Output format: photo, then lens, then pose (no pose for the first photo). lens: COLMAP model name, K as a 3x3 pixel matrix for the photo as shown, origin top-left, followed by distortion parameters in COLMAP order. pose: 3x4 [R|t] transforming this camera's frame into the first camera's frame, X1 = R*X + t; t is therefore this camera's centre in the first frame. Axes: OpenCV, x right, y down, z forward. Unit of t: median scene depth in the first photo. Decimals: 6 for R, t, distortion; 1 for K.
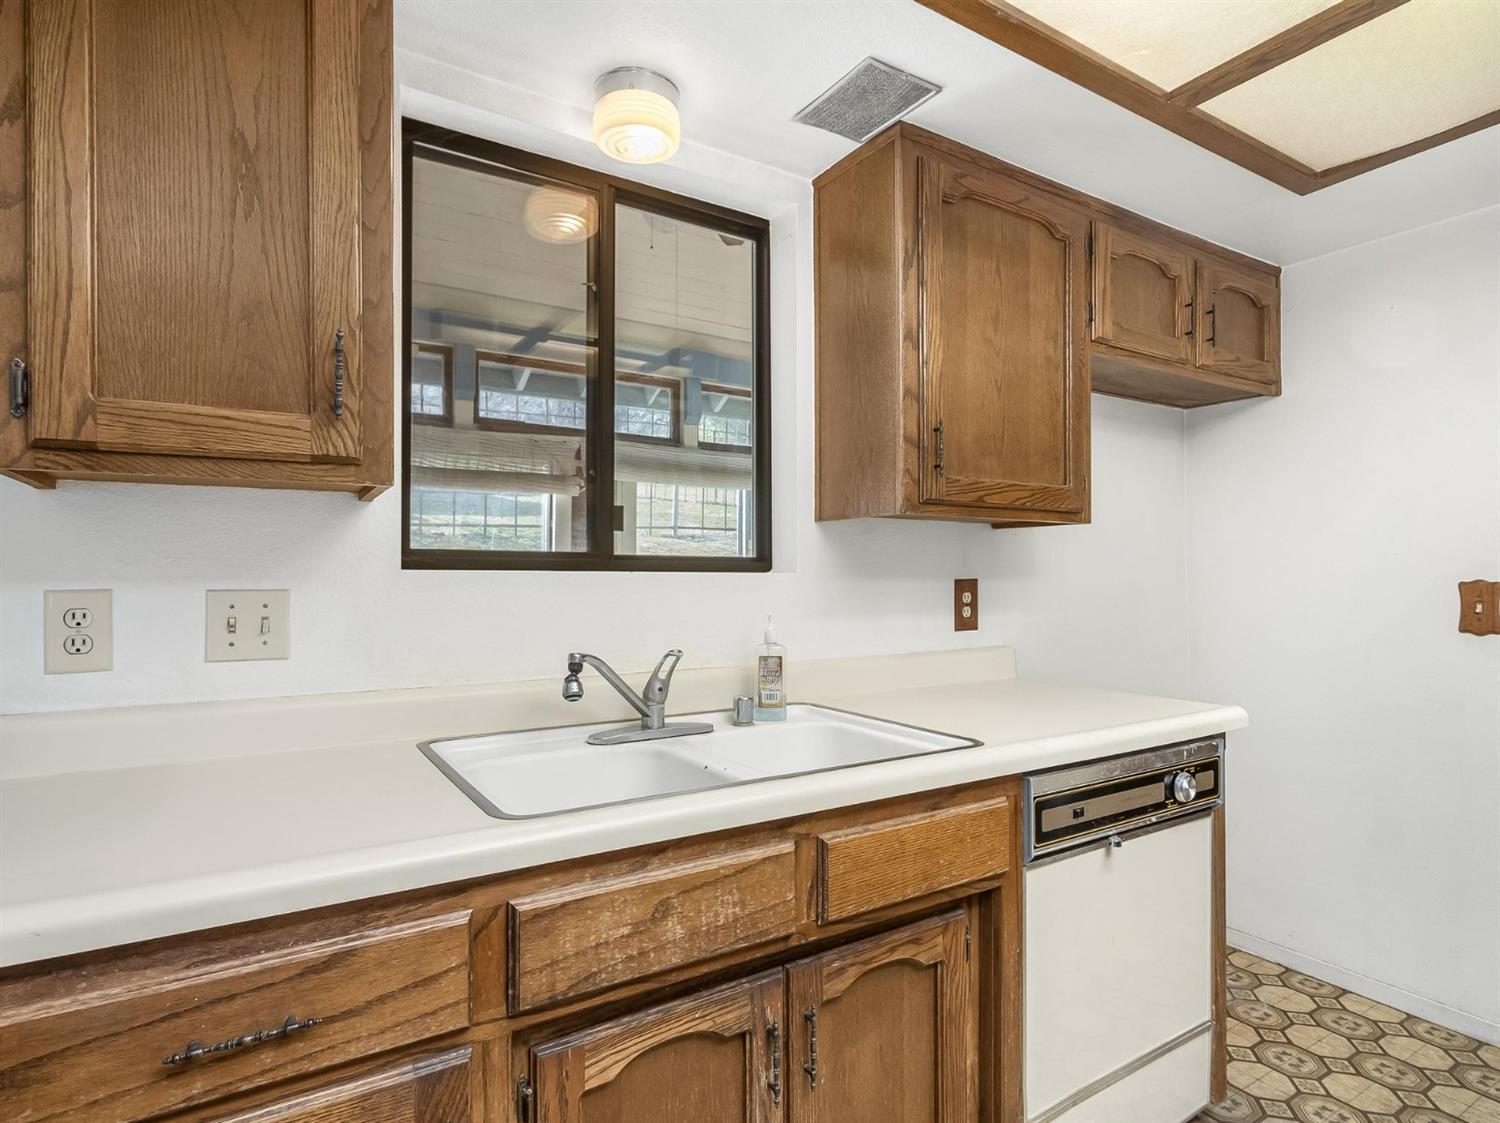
lens RADIAL K [[811.7, 0, 743.4], [0, 811.7, 570.7], [0, 0, 1]] dist [0.001017, 0.001928]
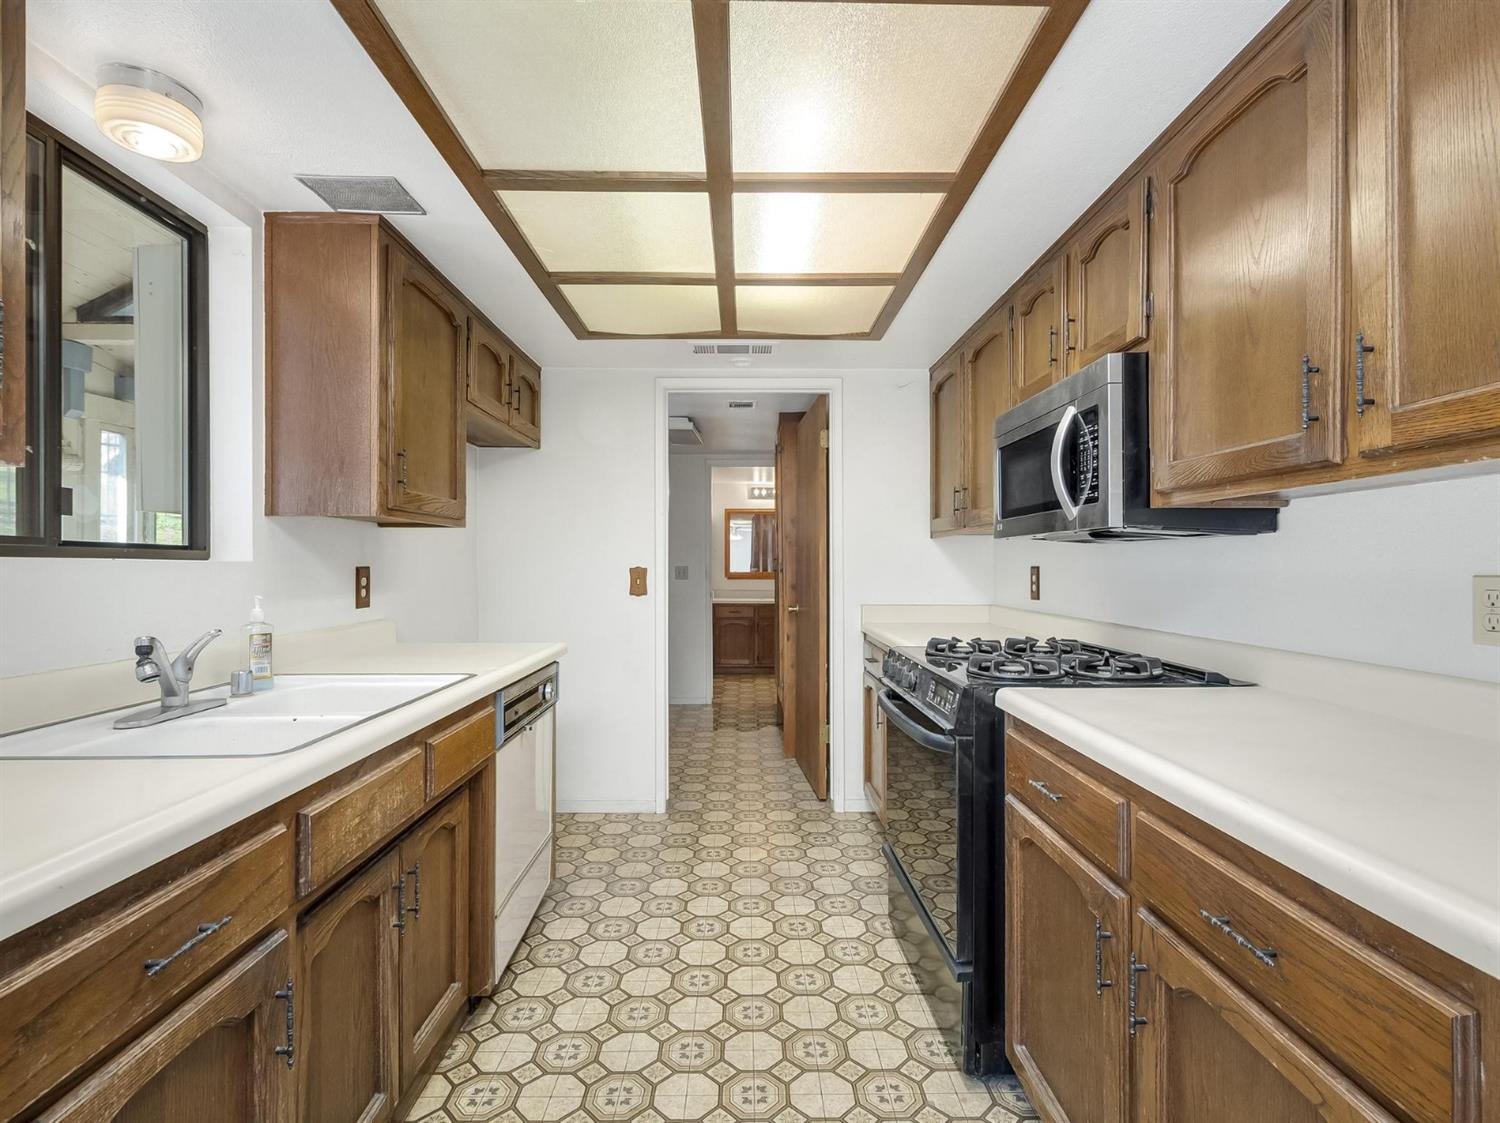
lens RADIAL K [[731.4, 0, 749.0], [0, 731.4, 563.8], [0, 0, 1]] dist [-0.001971, 0.001006]
pose [[0.523081, 0.000869, 0.852283, -0.478727], [-0.002693, 0.999996, 0.000633, 0.004632], [-0.852279, -0.002627, 0.523081, -0.115441]]
